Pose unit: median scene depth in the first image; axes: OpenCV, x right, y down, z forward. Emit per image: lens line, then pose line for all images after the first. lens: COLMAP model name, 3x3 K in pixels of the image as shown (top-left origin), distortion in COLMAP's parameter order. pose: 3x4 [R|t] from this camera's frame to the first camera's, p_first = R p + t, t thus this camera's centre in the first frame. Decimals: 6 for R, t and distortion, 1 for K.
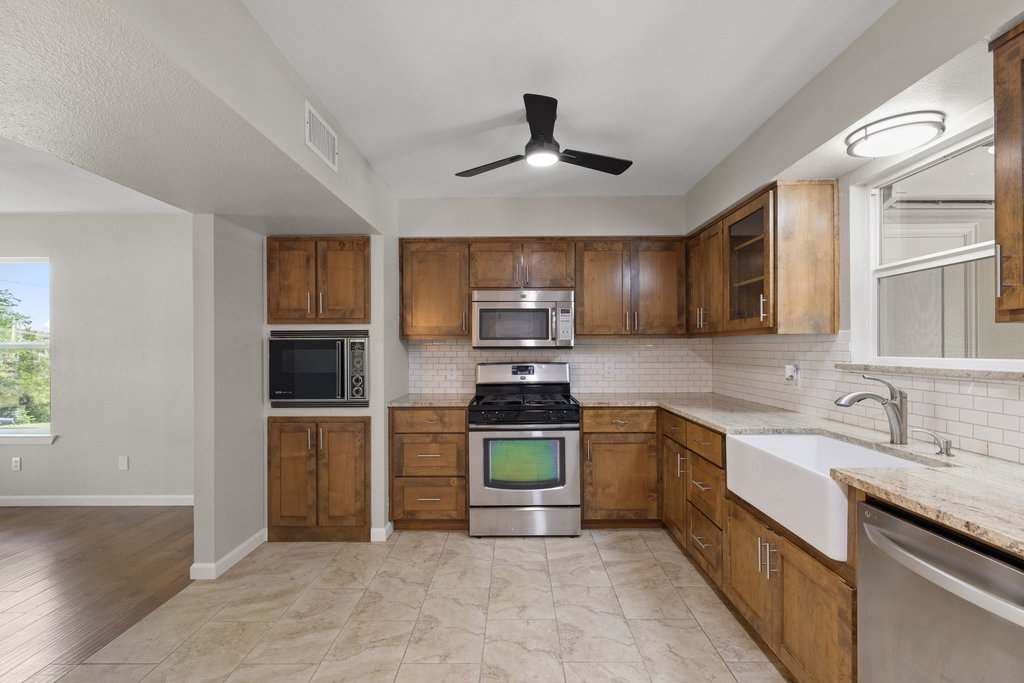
lens RADIAL K [[461.9, 0, 514.5], [0, 461.9, 348.1], [0, 0, 1]] dist [-0.000743, -0.000068]
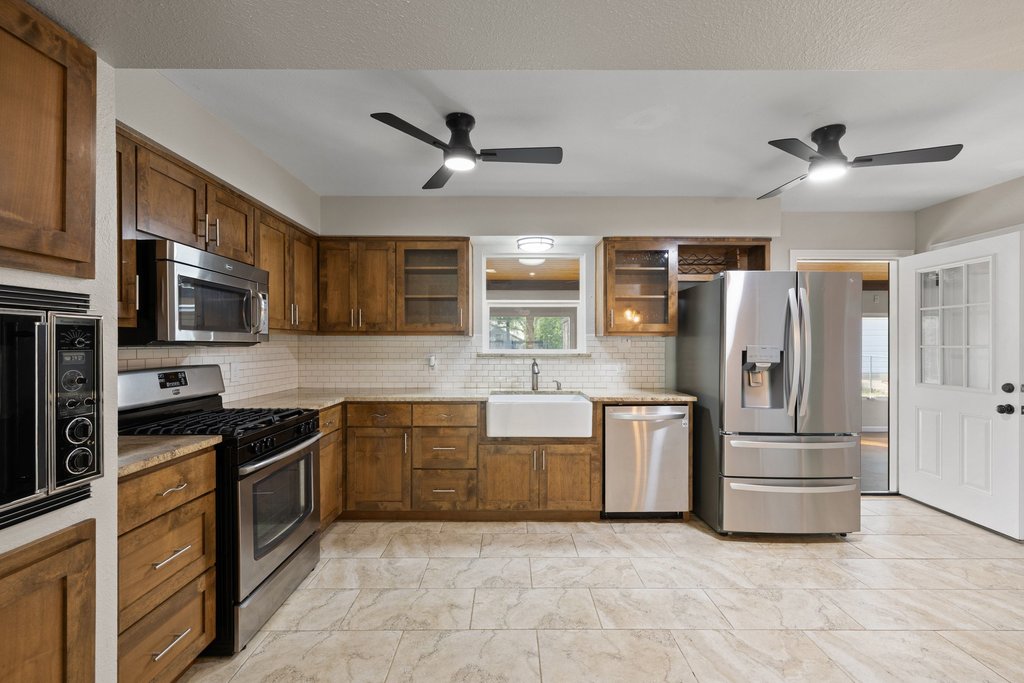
lens RADIAL K [[438.1, 0, 509.8], [0, 438.1, 345.7], [0, 0, 1]] dist [0.001083, 0.000132]
pose [[-0.003804, 0.000747, 0.999992, -0.680428], [0.001371, 0.999999, -0.000742, 0.003529], [-0.999992, 0.001369, -0.003805, 0.649130]]
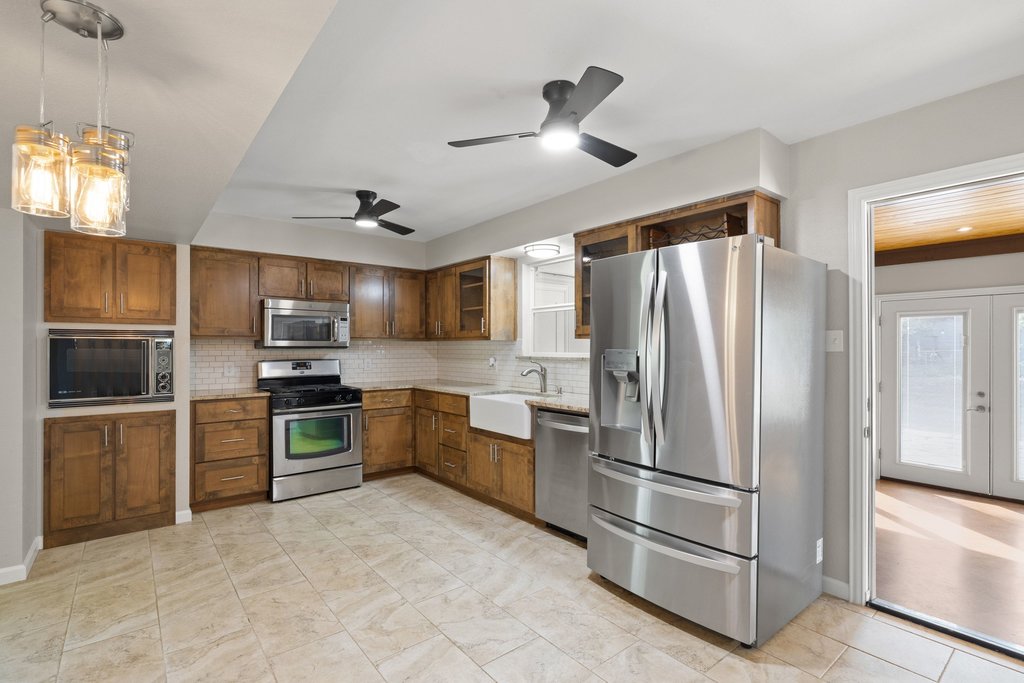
lens RADIAL K [[481.4, 0, 513.7], [0, 481.4, 346.9], [0, 0, 1]] dist [0.000876, 0.001233]
pose [[0.777637, 0.004050, 0.628701, -0.406208], [-0.002014, 0.999990, -0.003950, 0.002352], [-0.628711, 0.001805, 0.777637, -0.389372]]
